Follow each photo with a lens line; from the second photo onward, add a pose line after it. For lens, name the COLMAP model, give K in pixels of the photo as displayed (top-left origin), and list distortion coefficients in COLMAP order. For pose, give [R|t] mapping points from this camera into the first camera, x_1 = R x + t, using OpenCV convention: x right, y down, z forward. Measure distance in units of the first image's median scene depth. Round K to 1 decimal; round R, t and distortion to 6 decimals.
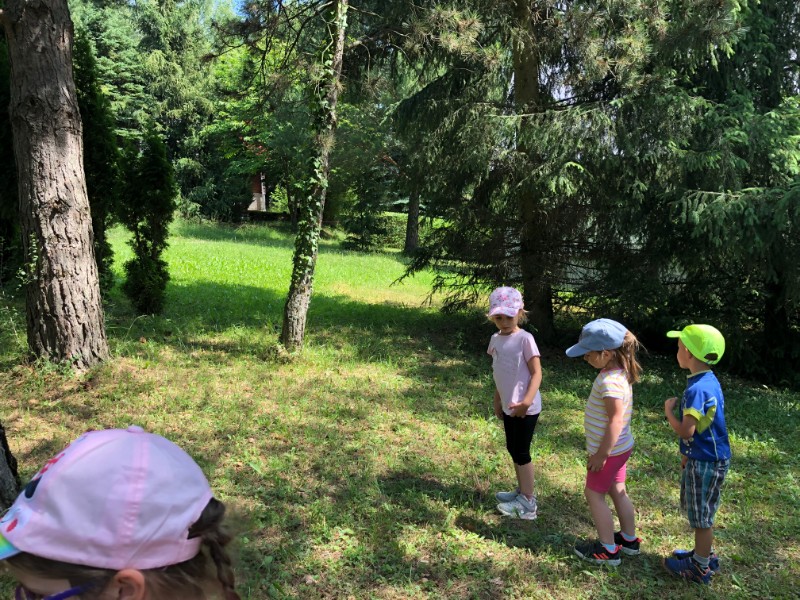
lens RADIAL K [[638.2, 0, 400.0], [0, 638.2, 300.0], [0, 0, 1]] dist [0.002089, 0.013126]
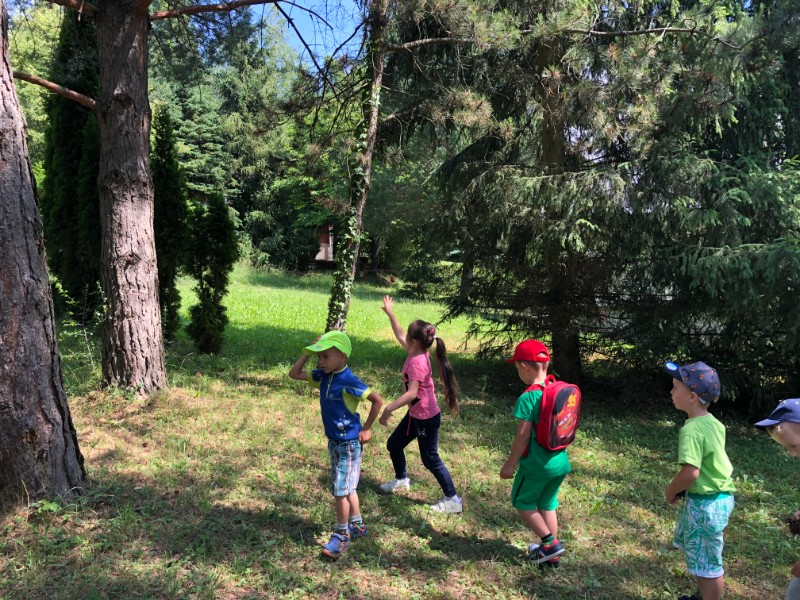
lens RADIAL K [[638.2, 0, 400.0], [0, 638.2, 300.0], [0, 0, 1]] dist [0.002089, 0.013126]
pose [[0.994399, 0.011041, -0.105108, 0.070447], [-0.018972, 0.997022, -0.074752, 0.008079], [0.103970, 0.076327, 0.991647, -0.099251]]
